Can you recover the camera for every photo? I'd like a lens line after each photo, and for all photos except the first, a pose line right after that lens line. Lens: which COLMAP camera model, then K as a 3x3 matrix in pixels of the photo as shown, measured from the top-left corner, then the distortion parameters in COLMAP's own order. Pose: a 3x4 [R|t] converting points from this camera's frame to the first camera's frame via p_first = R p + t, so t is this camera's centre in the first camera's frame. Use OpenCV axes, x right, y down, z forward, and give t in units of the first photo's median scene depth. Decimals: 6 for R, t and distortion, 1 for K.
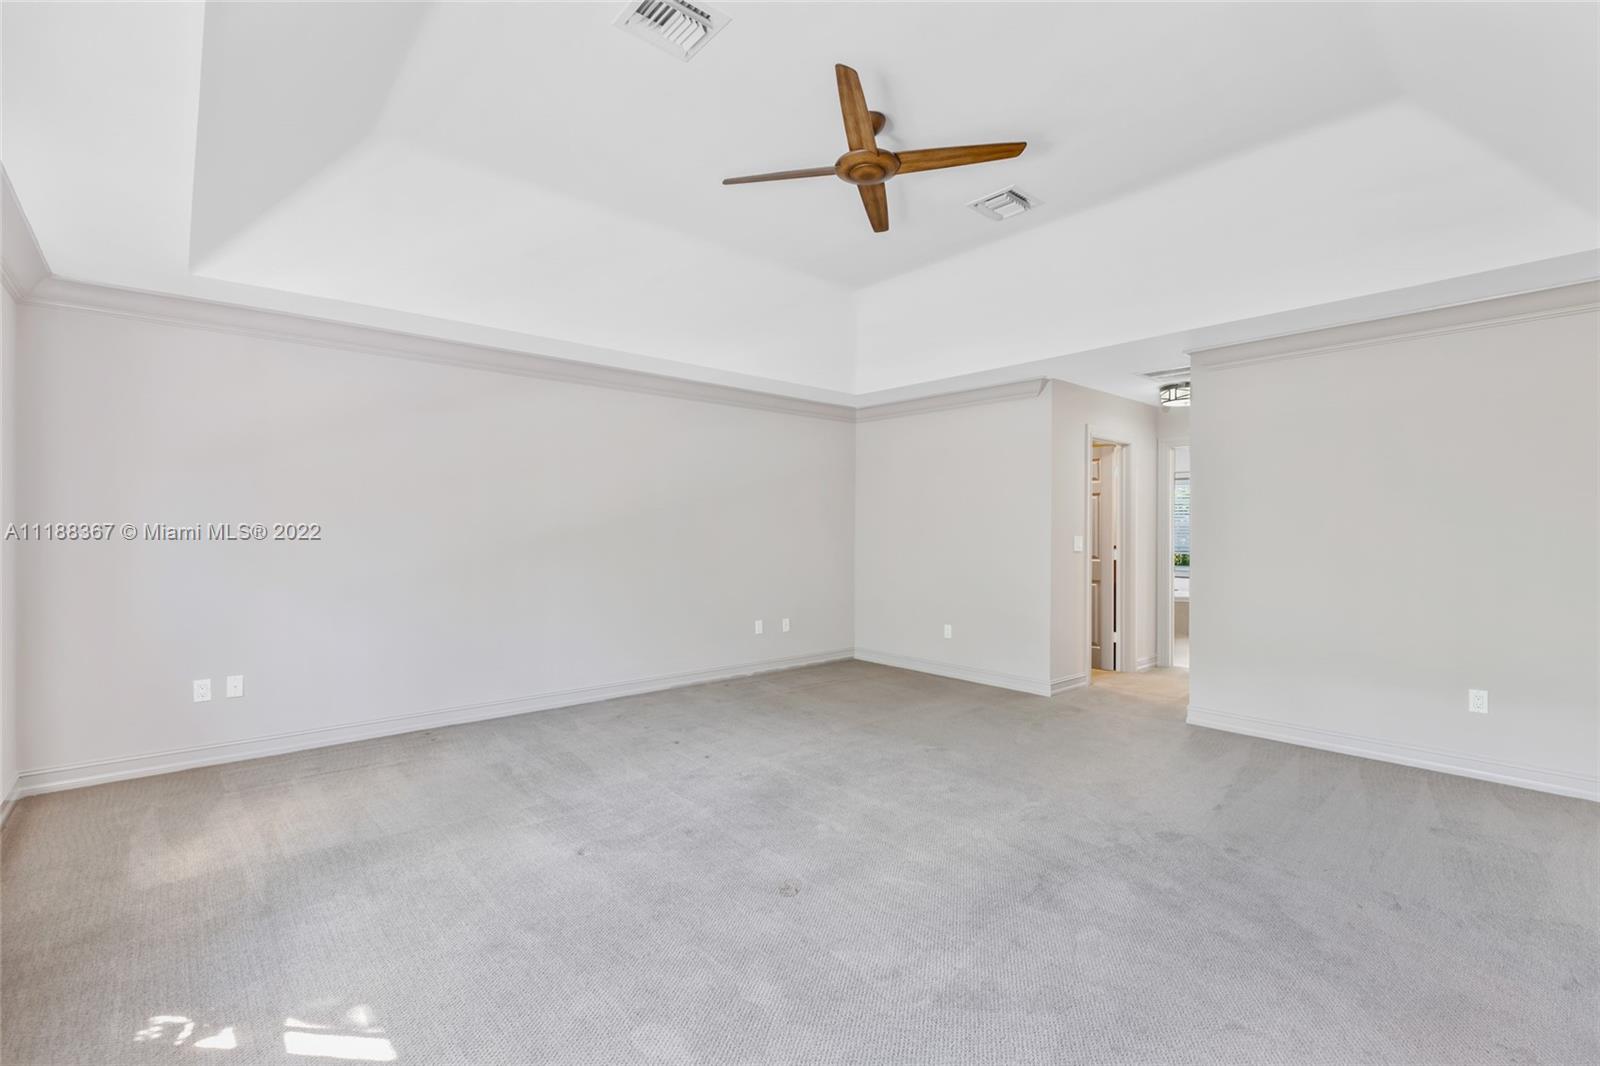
lens RADIAL K [[708.8, 0, 812.4], [0, 708.8, 527.0], [0, 0, 1]] dist [0.002909, 0.001165]
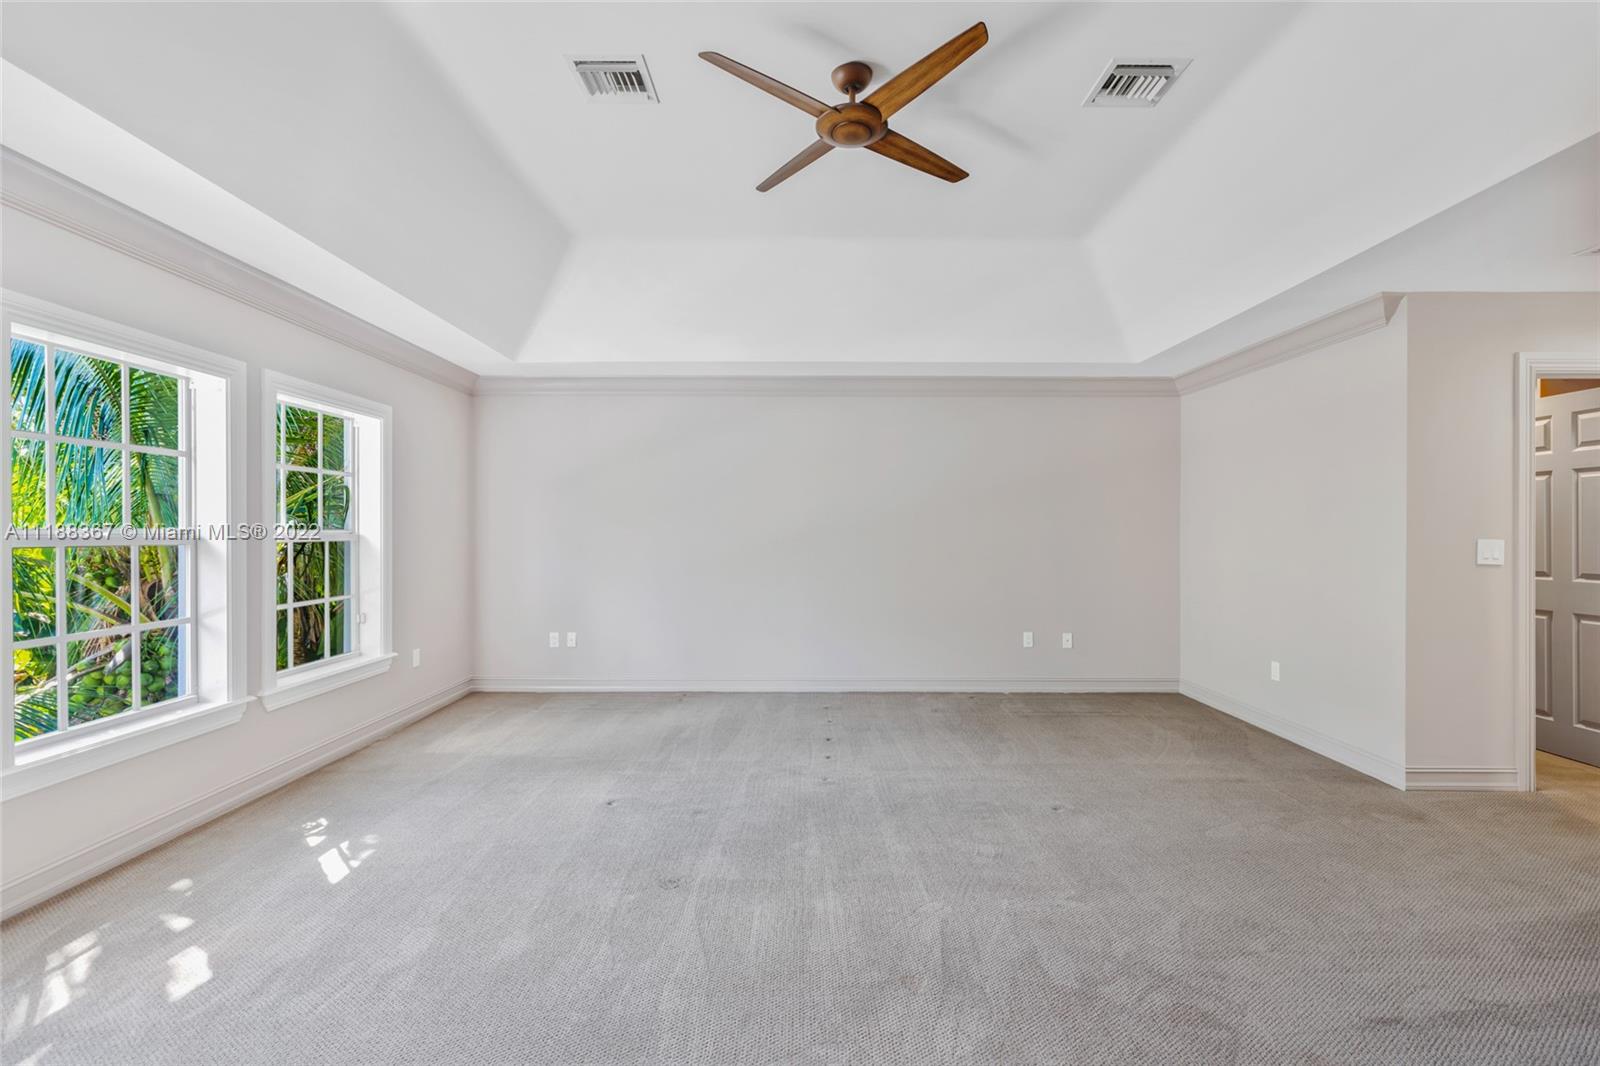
lens RADIAL K [[708.8, 0, 803.7], [0, 708.8, 530.4], [0, 0, 1]] dist [0.002909, 0.001165]
pose [[0.754024, -0.001688, -0.656845, 0.497562], [0.004306, 0.999988, 0.002373, 0.000758], [0.656833, -0.004618, 0.754022, 0.226173]]
